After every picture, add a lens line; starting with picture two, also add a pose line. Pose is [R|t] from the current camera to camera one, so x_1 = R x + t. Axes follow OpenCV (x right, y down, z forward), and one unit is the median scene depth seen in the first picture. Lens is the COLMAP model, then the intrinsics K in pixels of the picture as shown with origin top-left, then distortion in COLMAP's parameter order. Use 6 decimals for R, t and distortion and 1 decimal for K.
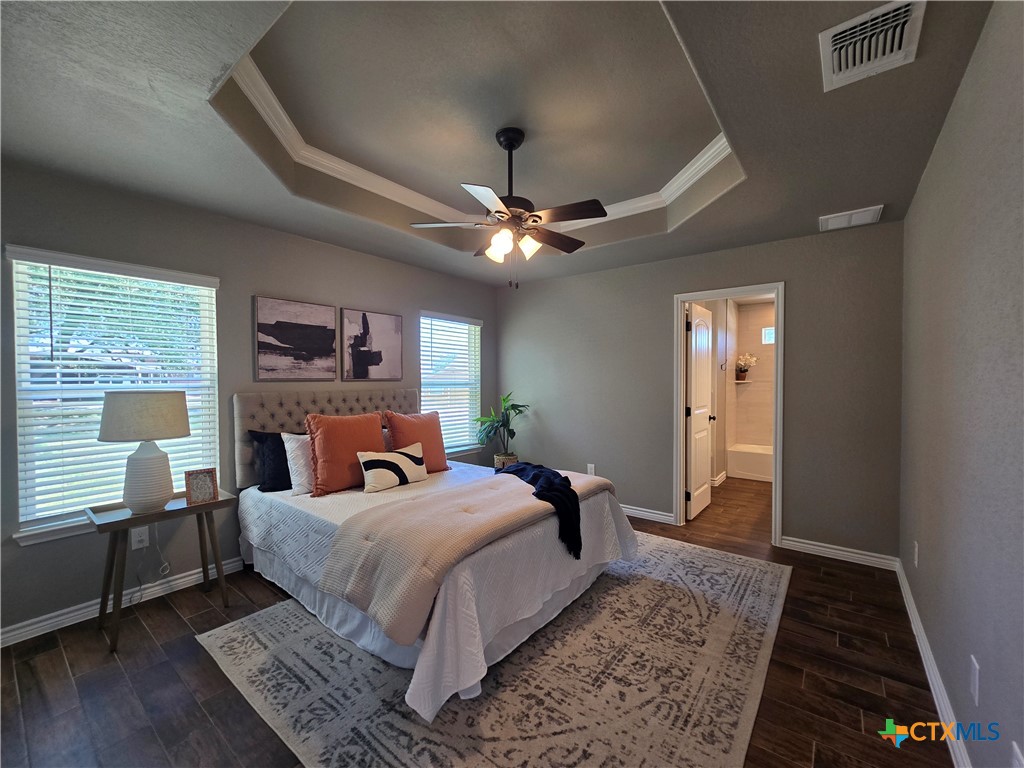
lens RADIAL K [[420.8, 0, 507.1], [0, 420.8, 388.6], [0, 0, 1]] dist [-0.000716, -0.000472]
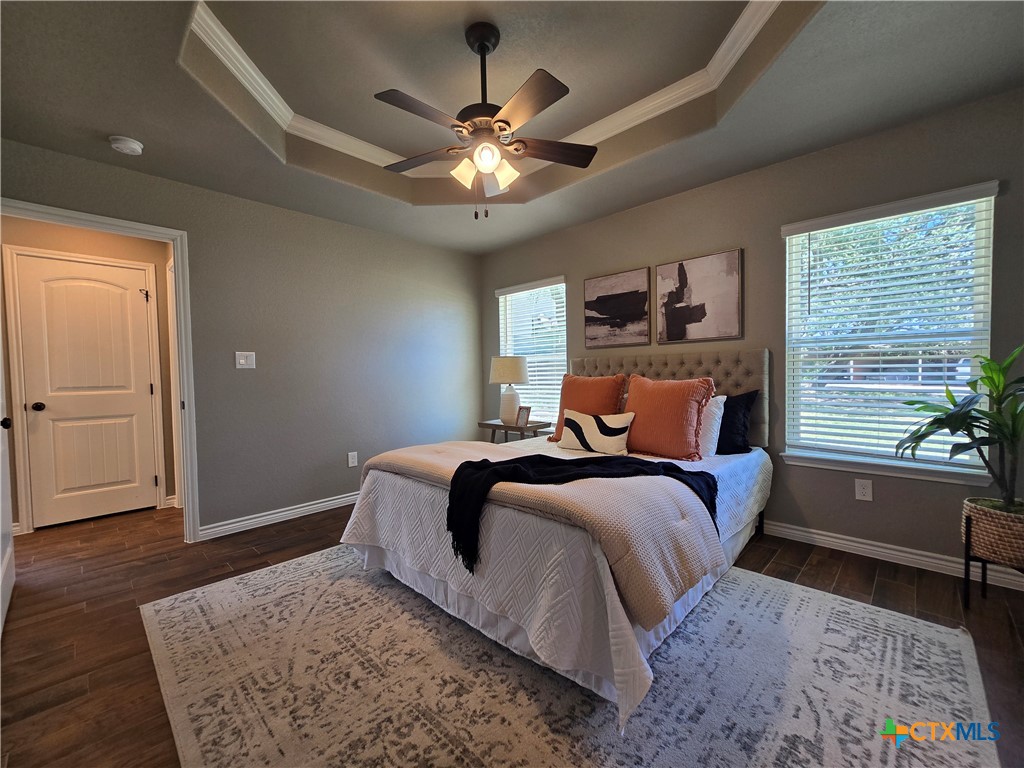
lens RADIAL K [[420.8, 0, 505.0], [0, 420.8, 388.2], [0, 0, 1]] dist [-0.000716, -0.000472]
pose [[-0.108752, 0.033302, -0.993511, 0.666945], [-0.007482, 0.999383, 0.034318, 0.057608], [0.994041, 0.011166, -0.108436, 0.883967]]
